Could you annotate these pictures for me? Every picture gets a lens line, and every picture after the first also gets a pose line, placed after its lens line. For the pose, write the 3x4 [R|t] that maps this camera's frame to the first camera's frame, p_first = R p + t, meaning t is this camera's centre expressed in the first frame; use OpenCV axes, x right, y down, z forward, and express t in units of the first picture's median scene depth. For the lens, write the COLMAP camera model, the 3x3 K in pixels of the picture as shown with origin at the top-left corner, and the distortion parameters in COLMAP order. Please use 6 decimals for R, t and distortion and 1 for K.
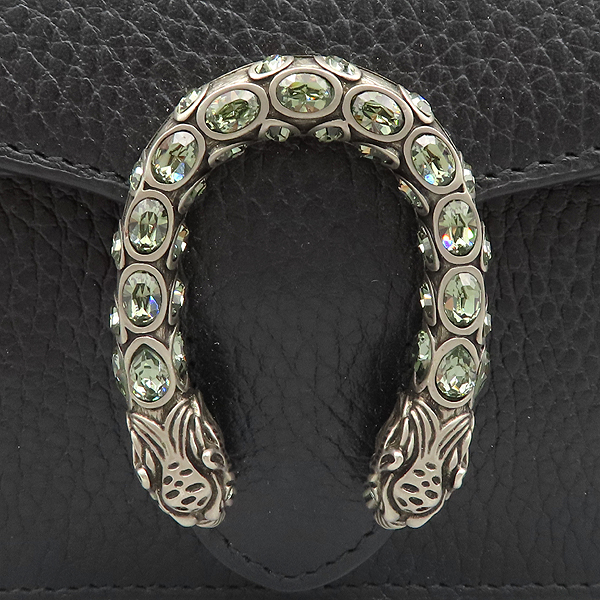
lens RADIAL K [[3006.8, 0, 299.5], [0, 3006.8, 300.5], [0, 0, 1]] dist [-0.062677, 0.000000]
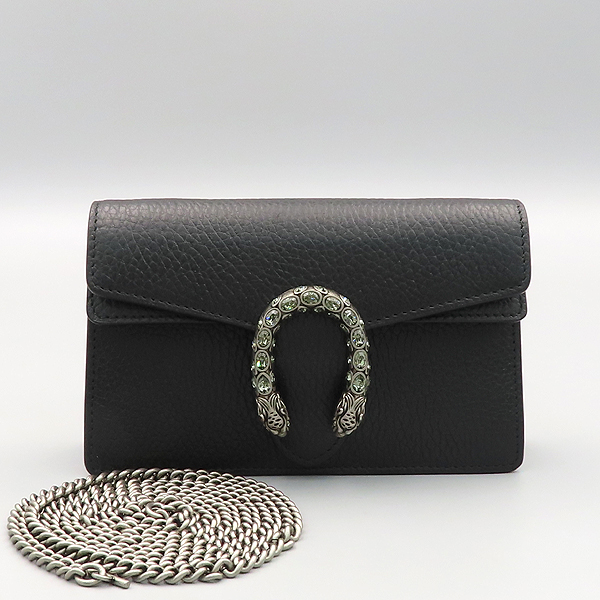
lens RADIAL K [[3006.8, 0, 299.8], [0, 3006.8, 300.2], [0, 0, 1]] dist [-0.062677, 0.000000]
pose [[0.999908, -0.013579, -0.000775, -0.007627], [0.013527, 0.998786, -0.047367, 0.086740], [0.001417, 0.047352, 0.998877, -2.217274]]
